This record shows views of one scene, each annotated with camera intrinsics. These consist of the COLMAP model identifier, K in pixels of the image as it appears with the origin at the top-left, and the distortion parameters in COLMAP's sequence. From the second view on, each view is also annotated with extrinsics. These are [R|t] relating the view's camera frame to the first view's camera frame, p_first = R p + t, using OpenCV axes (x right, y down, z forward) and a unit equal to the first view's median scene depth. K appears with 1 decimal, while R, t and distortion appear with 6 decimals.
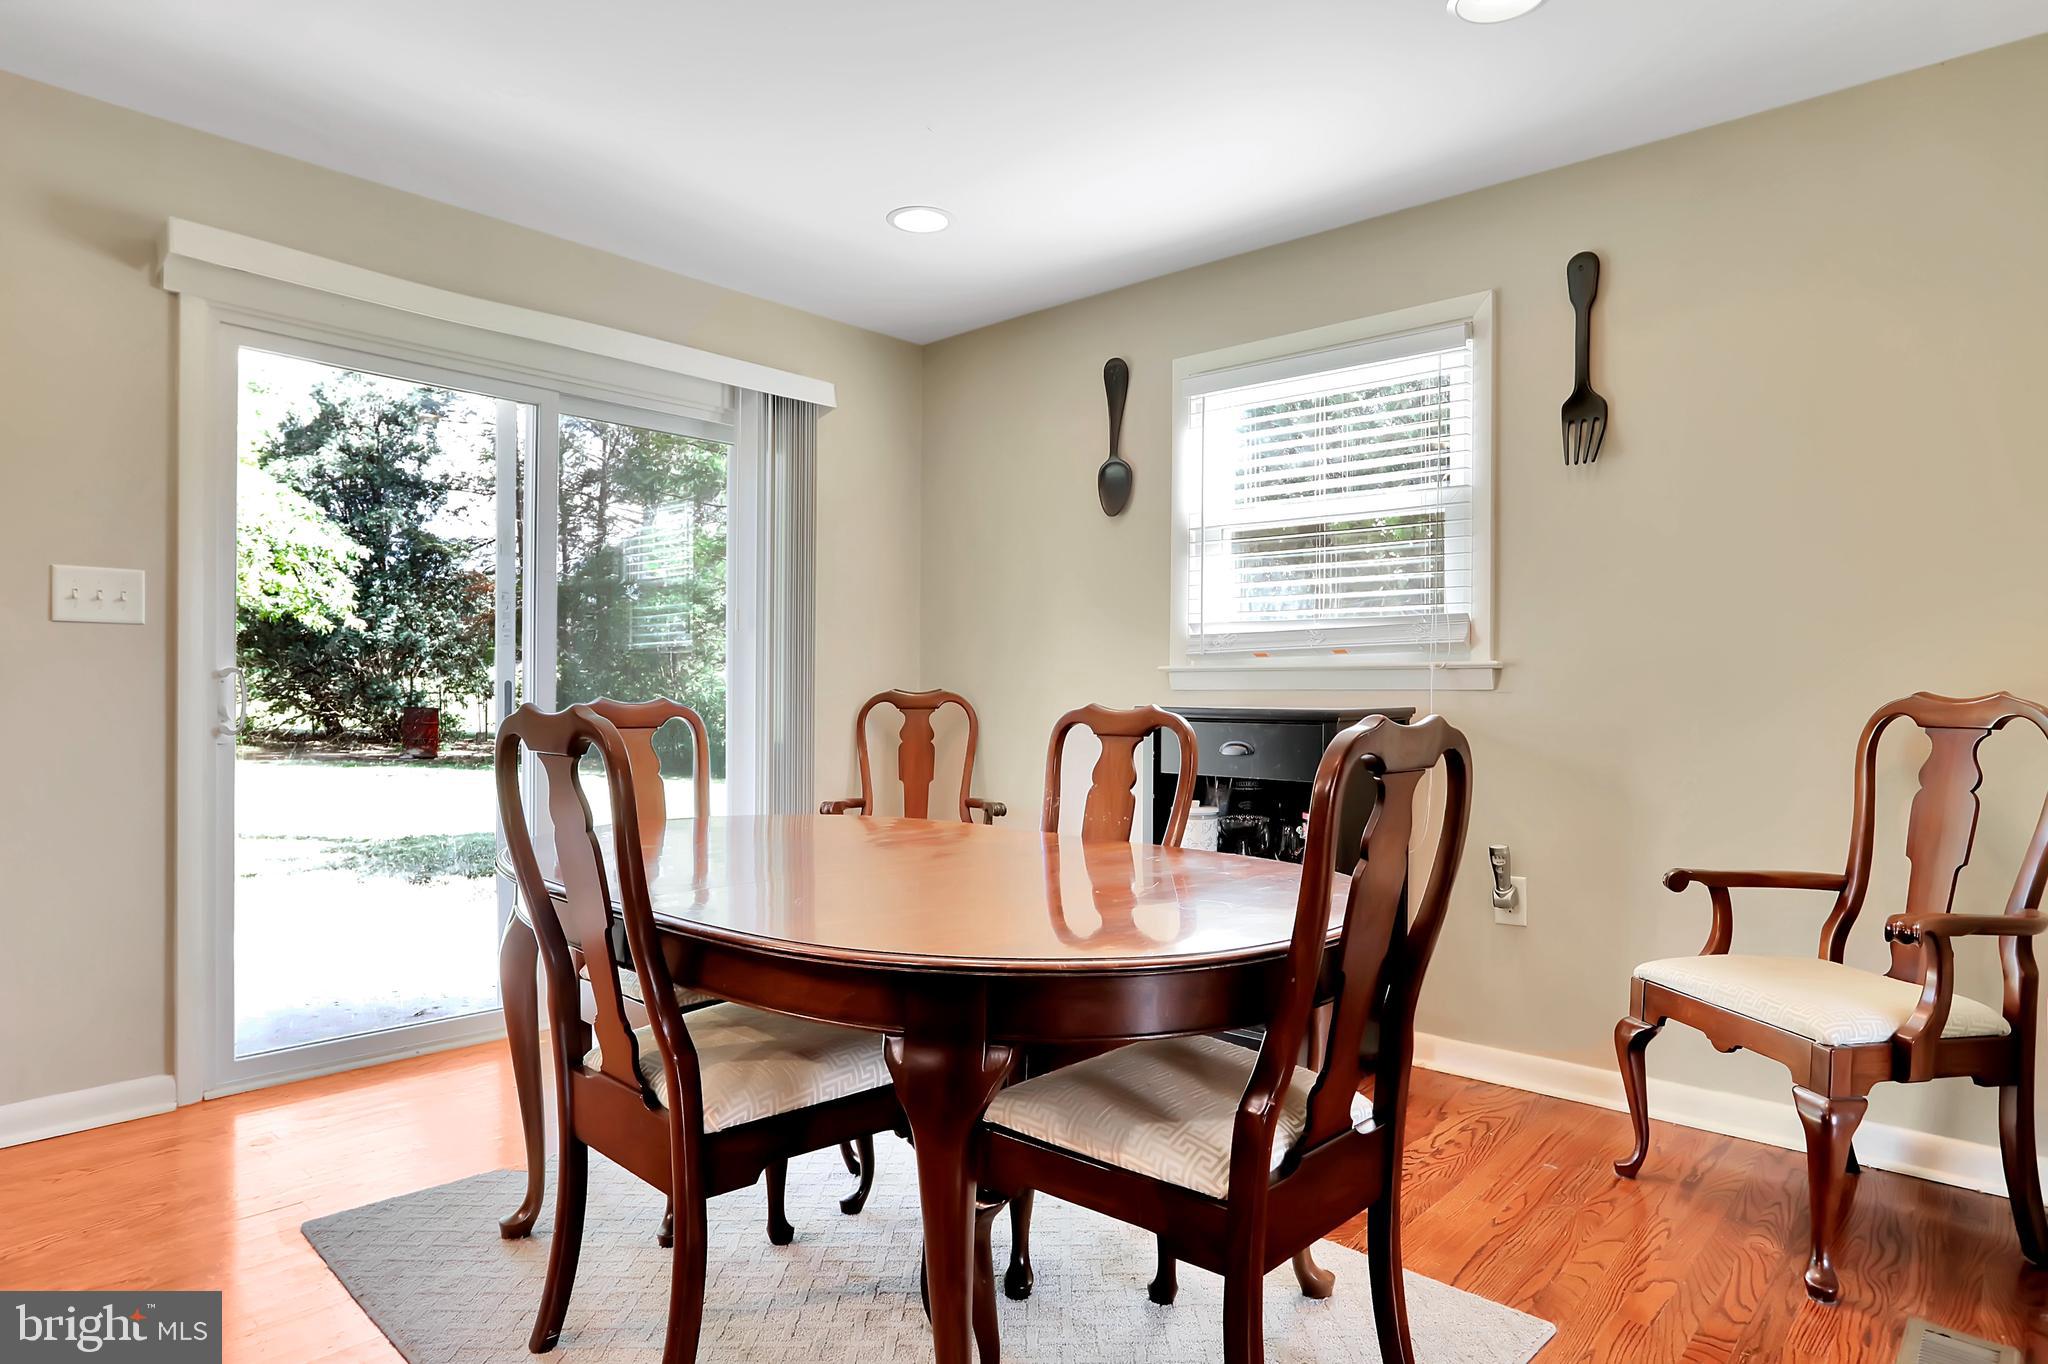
lens RADIAL K [[1213.3, 0, 1024.0], [0, 1213.3, 682.0], [0, 0, 1]] dist [-0.024878, 0.000487]
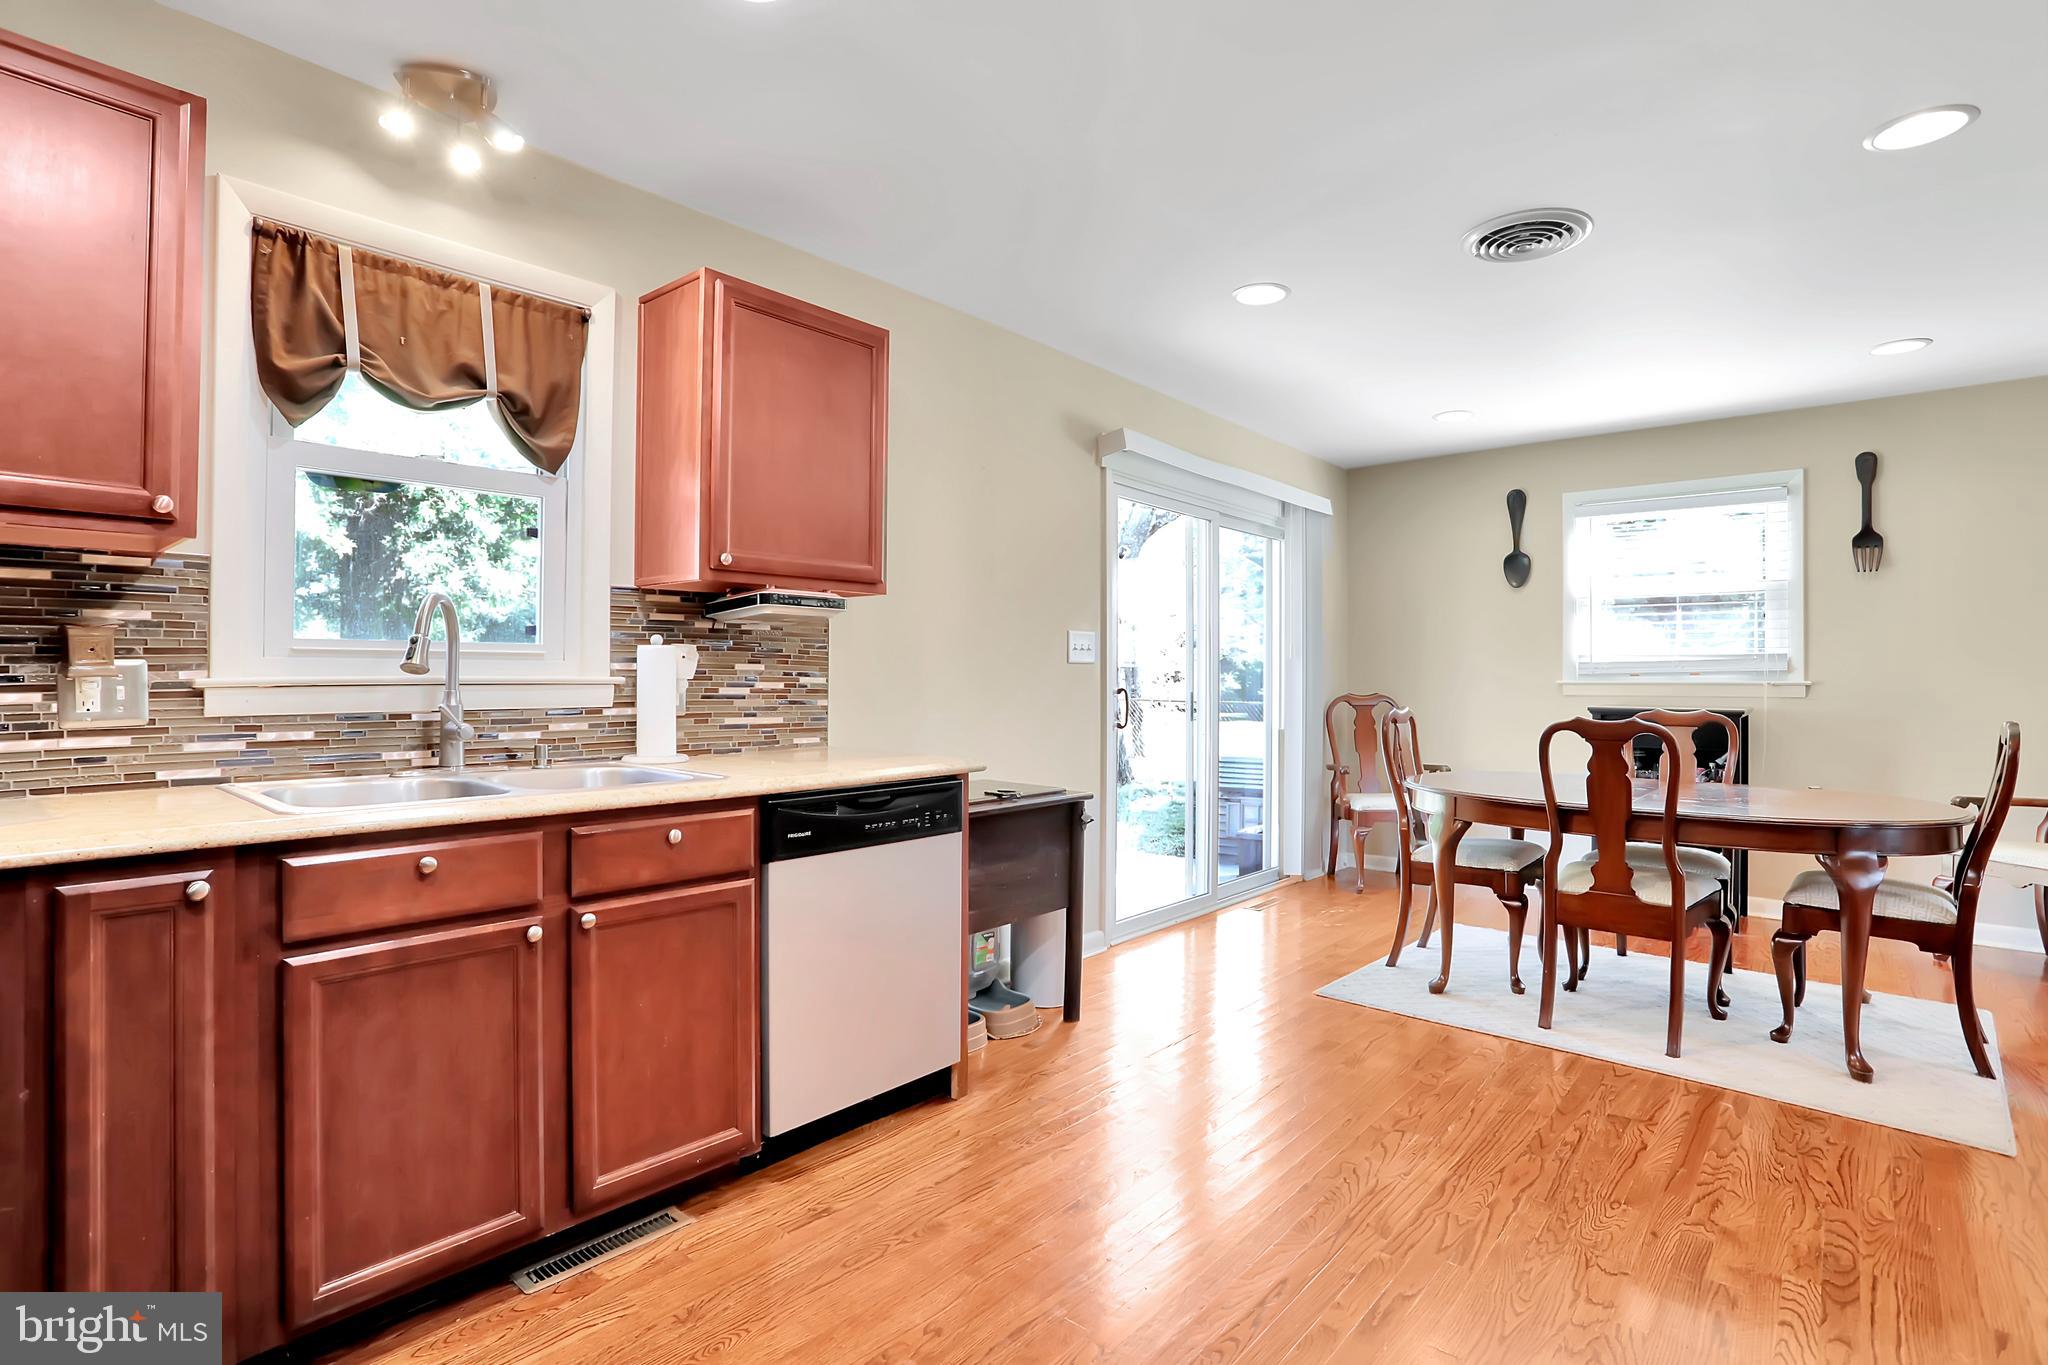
lens RADIAL K [[1012.6, 0, 1020.6], [0, 1012.6, 676.2], [0, 0, 1]] dist [-0.065102, 0.029154]
pose [[0.999384, -0.001407, 0.035079, -0.774790], [0.001094, 0.999960, 0.008930, -0.037495], [-0.035090, -0.008886, 0.999345, -0.375458]]
